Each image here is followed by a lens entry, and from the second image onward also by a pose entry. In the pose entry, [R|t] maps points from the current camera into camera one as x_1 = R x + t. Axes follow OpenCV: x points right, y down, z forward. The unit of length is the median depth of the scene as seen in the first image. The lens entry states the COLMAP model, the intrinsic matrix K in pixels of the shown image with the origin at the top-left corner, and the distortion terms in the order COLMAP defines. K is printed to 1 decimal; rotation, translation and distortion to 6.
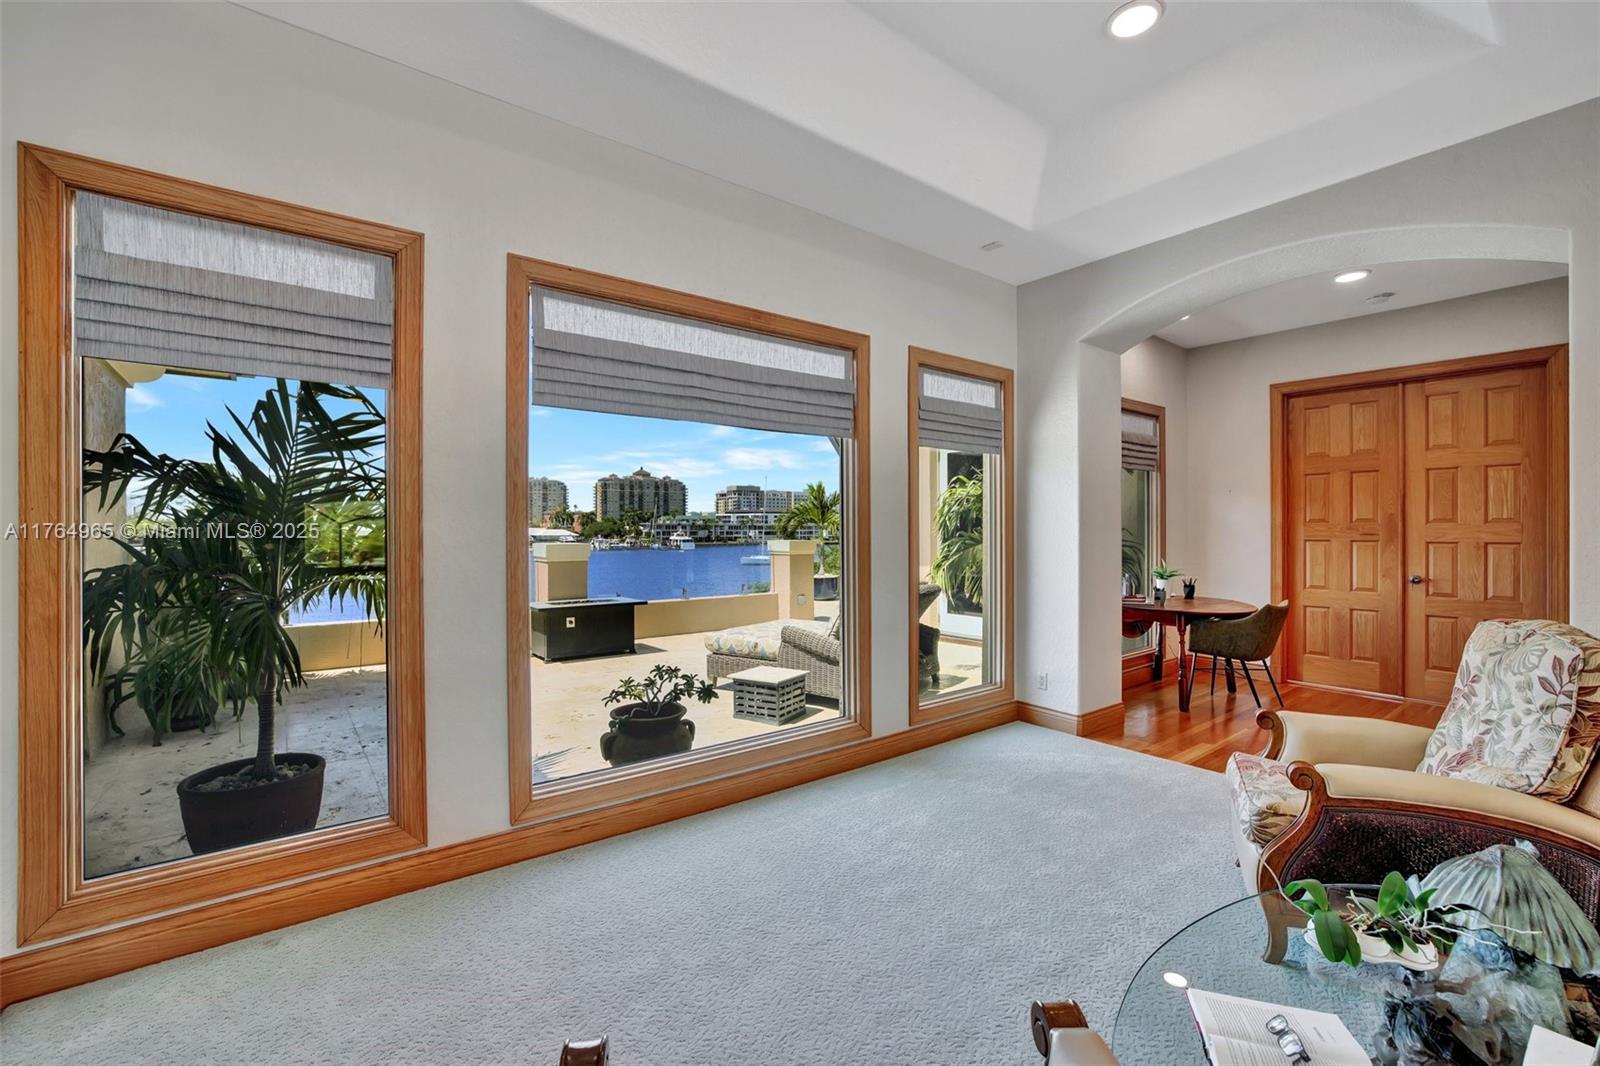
lens RADIAL K [[676.9, 0, 811.7], [0, 676.9, 528.7], [0, 0, 1]] dist [-0.008936, 0.000272]
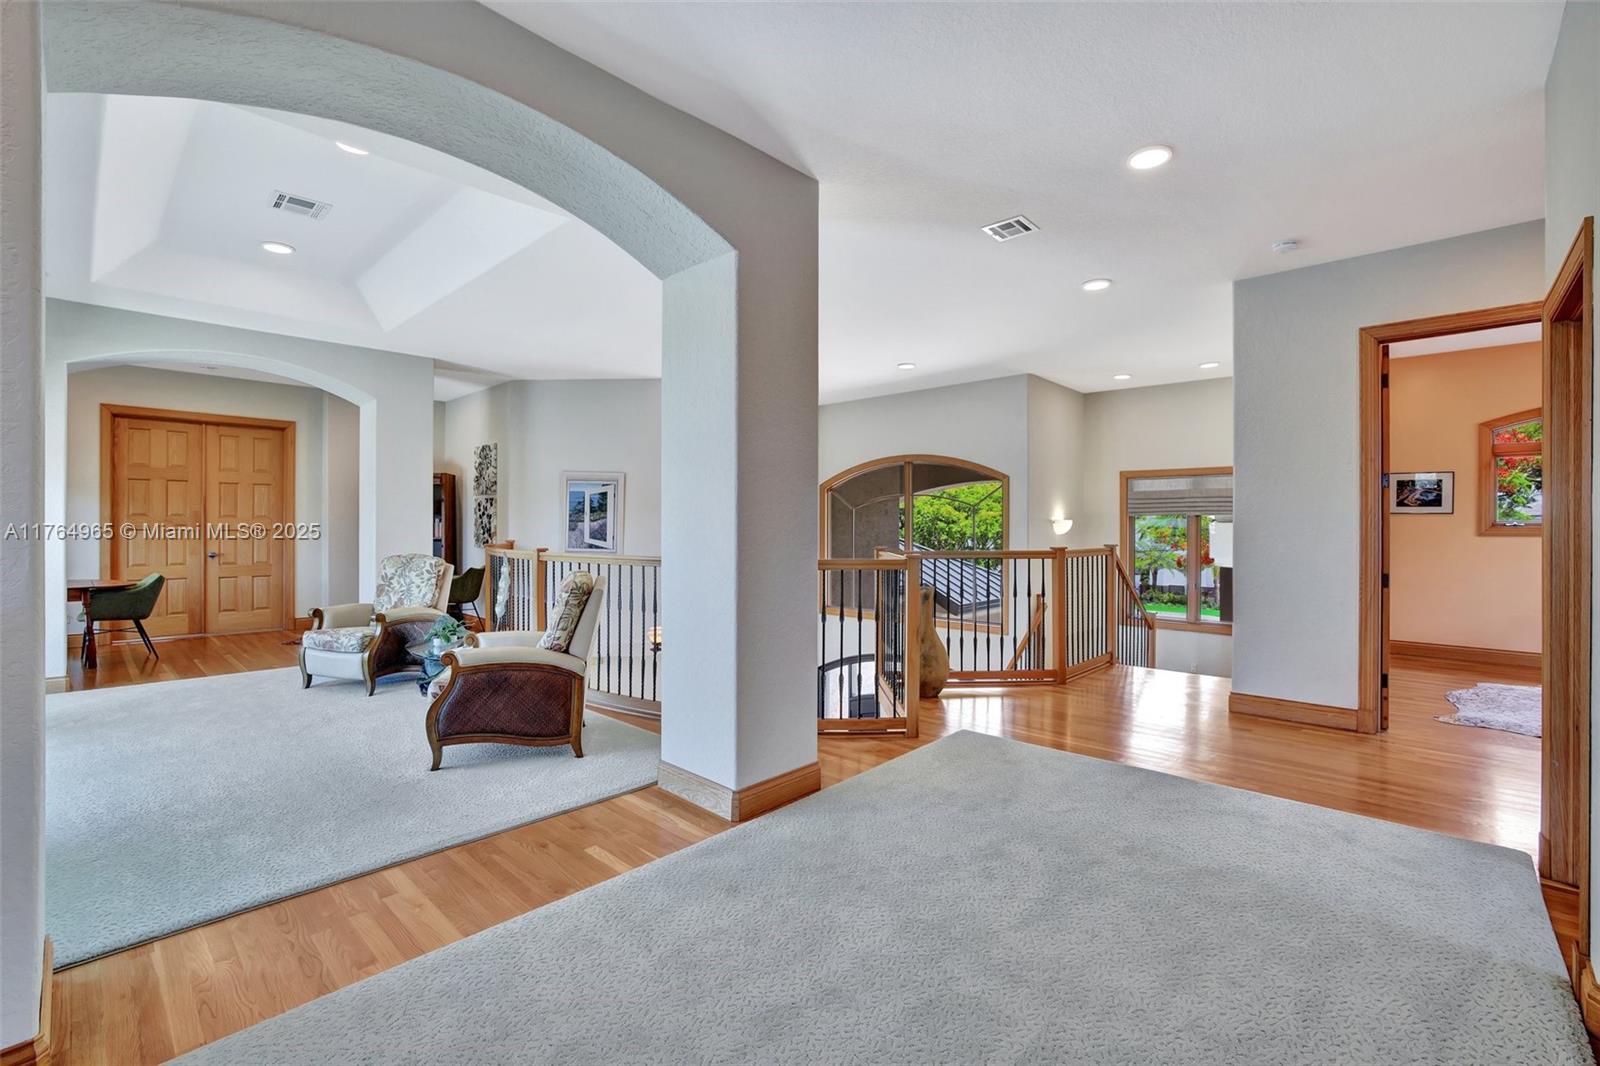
lens RADIAL K [[676.9, 0, 797.8], [0, 676.9, 533.1], [0, 0, 1]] dist [-0.008936, 0.000272]
pose [[-0.180983, -0.006775, 0.983463, -0.832965], [0.001044, 0.999974, 0.007081, 0.017090], [-0.983486, 0.002308, -0.180971, -0.024872]]
